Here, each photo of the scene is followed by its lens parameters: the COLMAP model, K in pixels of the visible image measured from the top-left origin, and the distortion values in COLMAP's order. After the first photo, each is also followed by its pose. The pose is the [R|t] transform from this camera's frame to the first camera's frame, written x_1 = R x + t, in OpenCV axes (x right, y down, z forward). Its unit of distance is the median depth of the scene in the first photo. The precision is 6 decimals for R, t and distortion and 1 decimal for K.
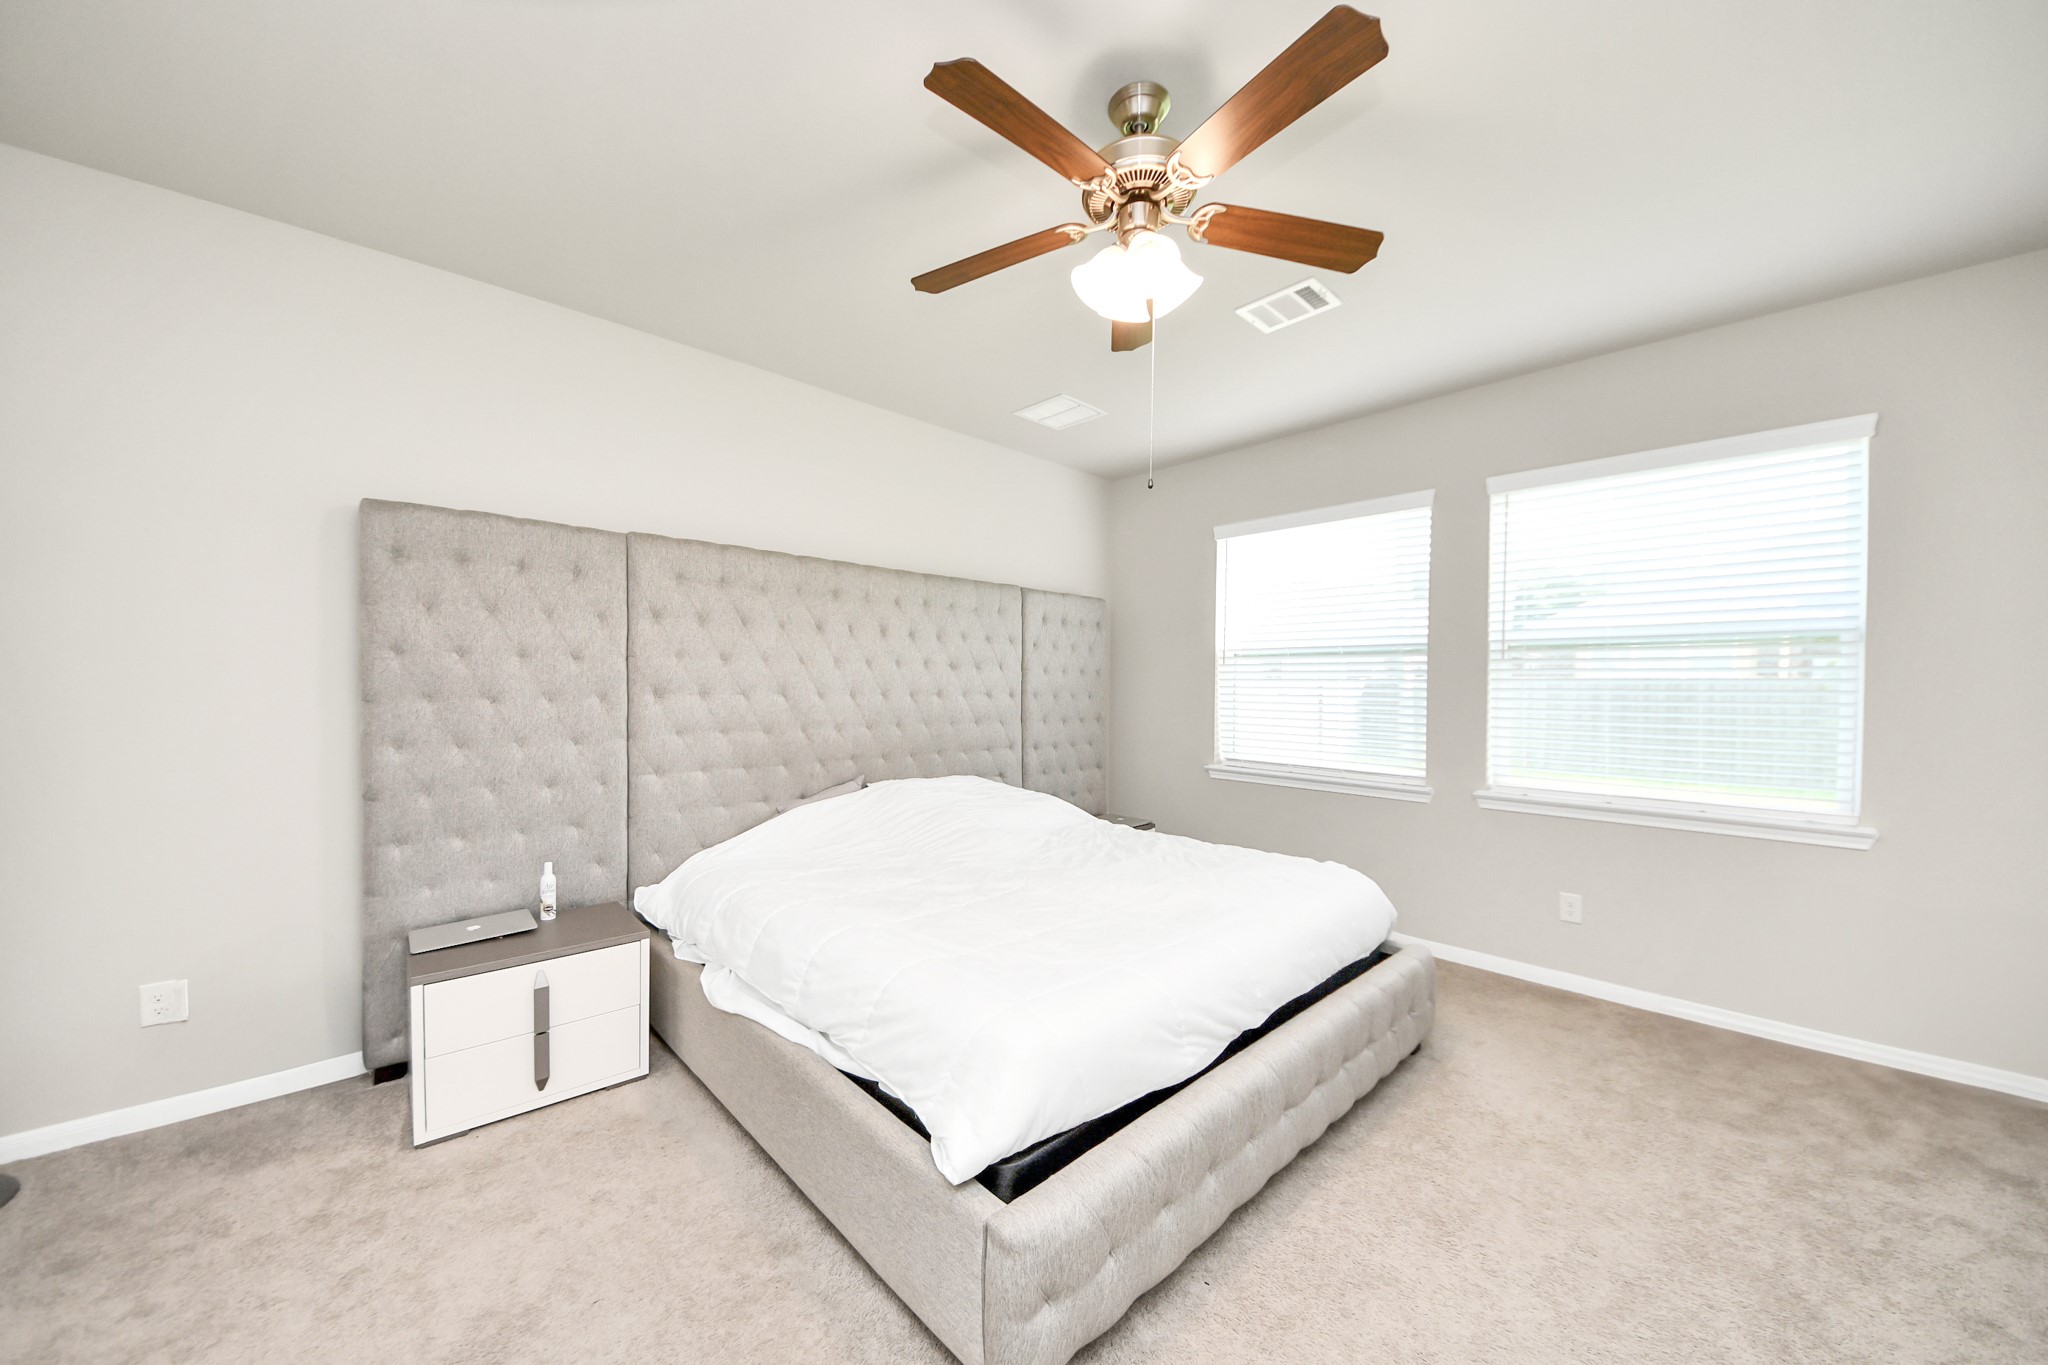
lens RADIAL K [[742.0, 0, 1025.9], [0, 742.0, 690.3], [0, 0, 1]] dist [0.004409, -0.007059]
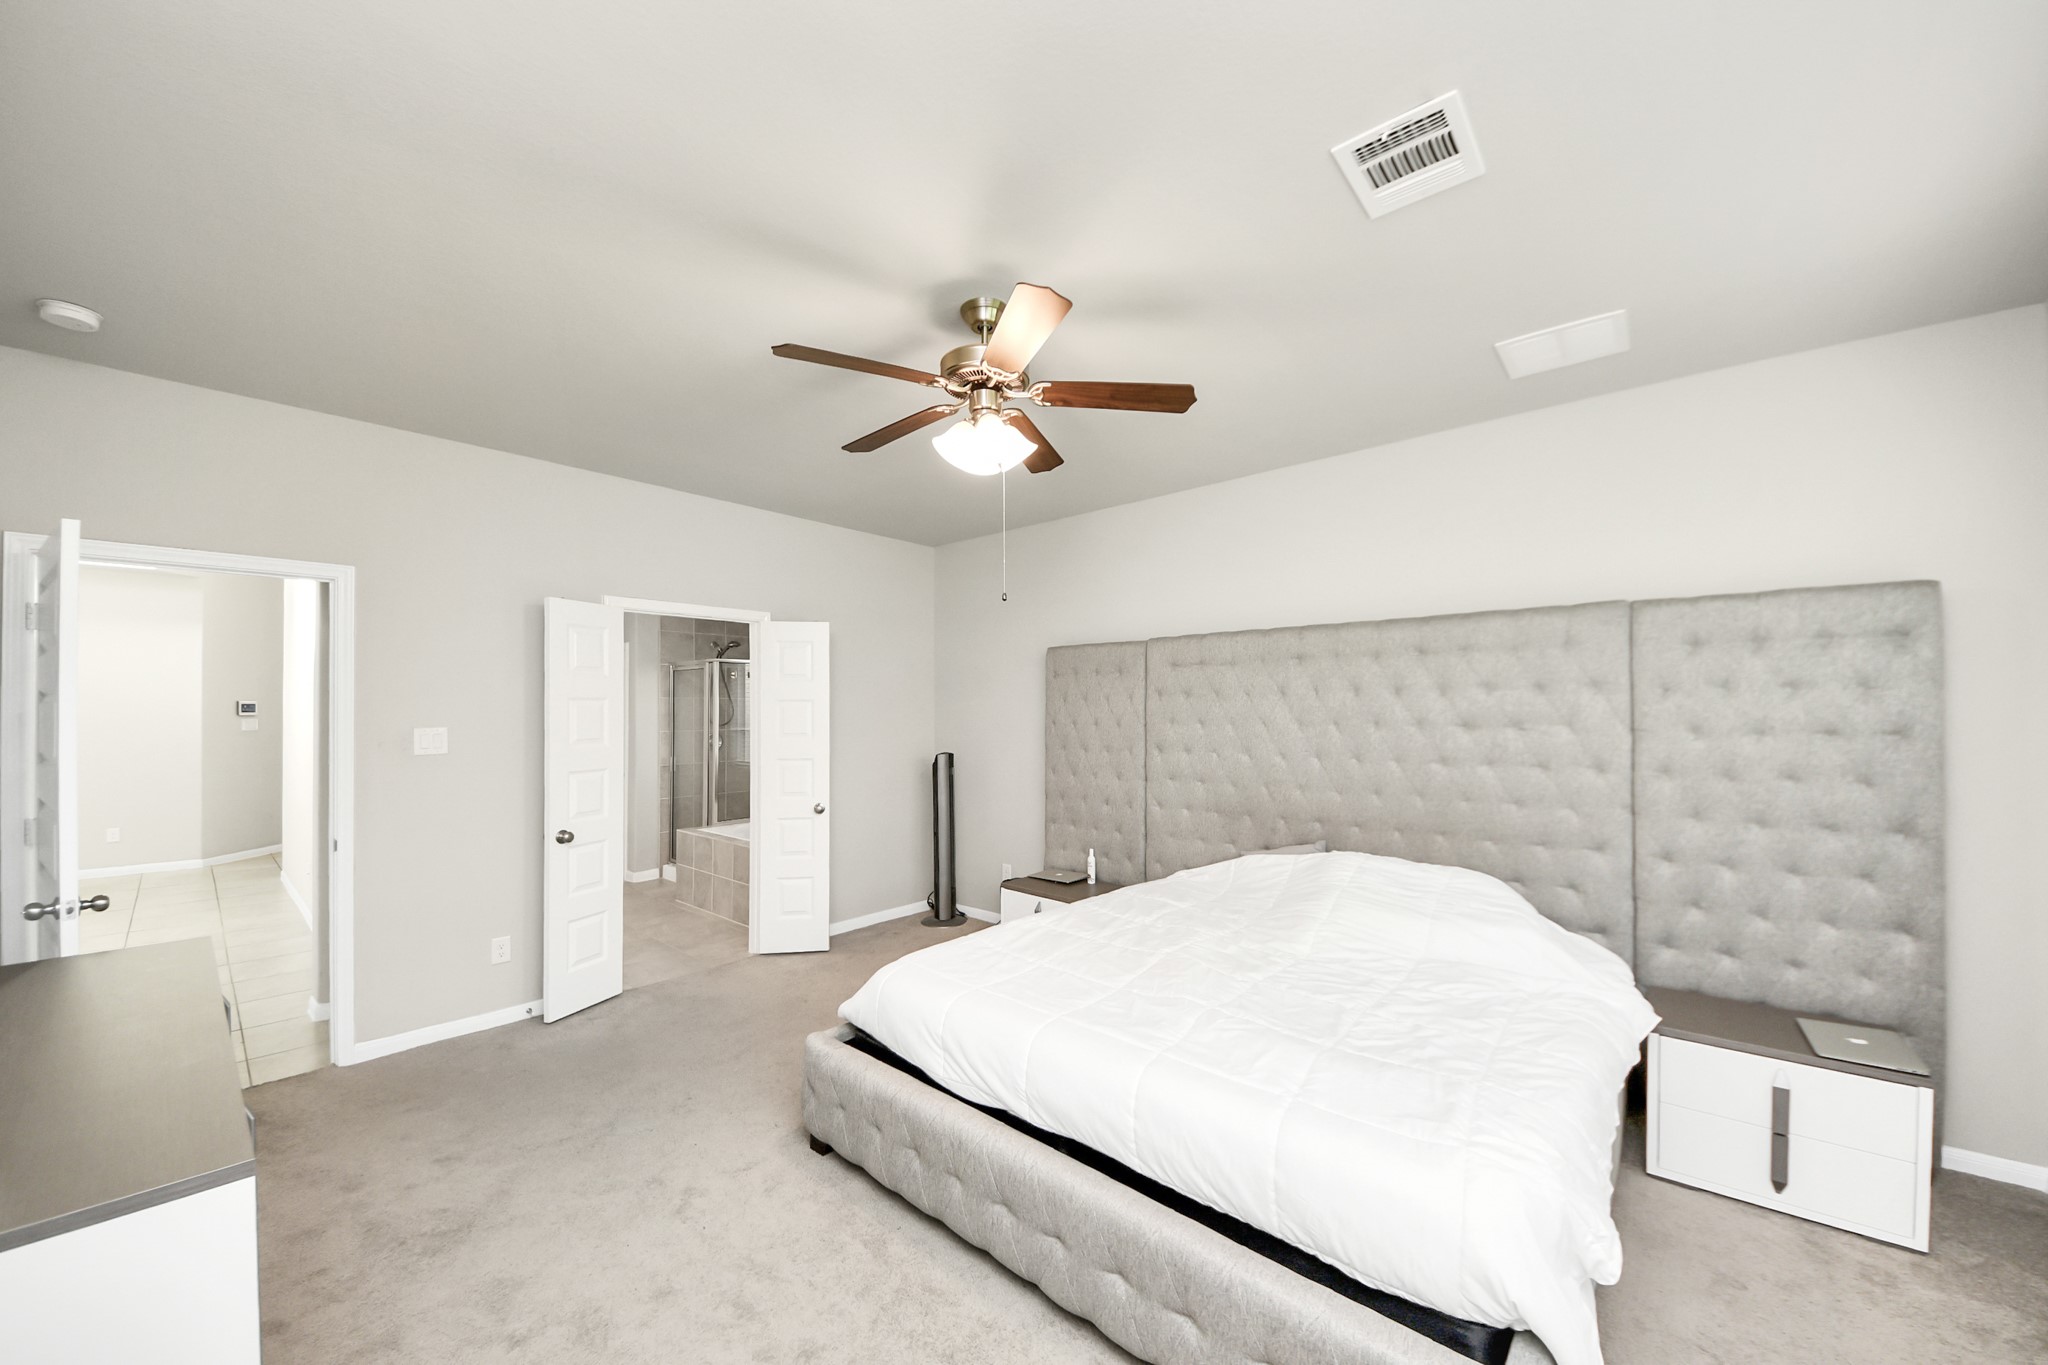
lens RADIAL K [[742.0, 0, 1016.9], [0, 742.0, 699.6], [0, 0, 1]] dist [0.004409, -0.007059]
pose [[0.045009, -0.029082, -0.998563, 0.813909], [-0.002828, 0.999568, -0.029238, -0.043370], [0.998983, 0.004140, 0.044907, 0.602248]]
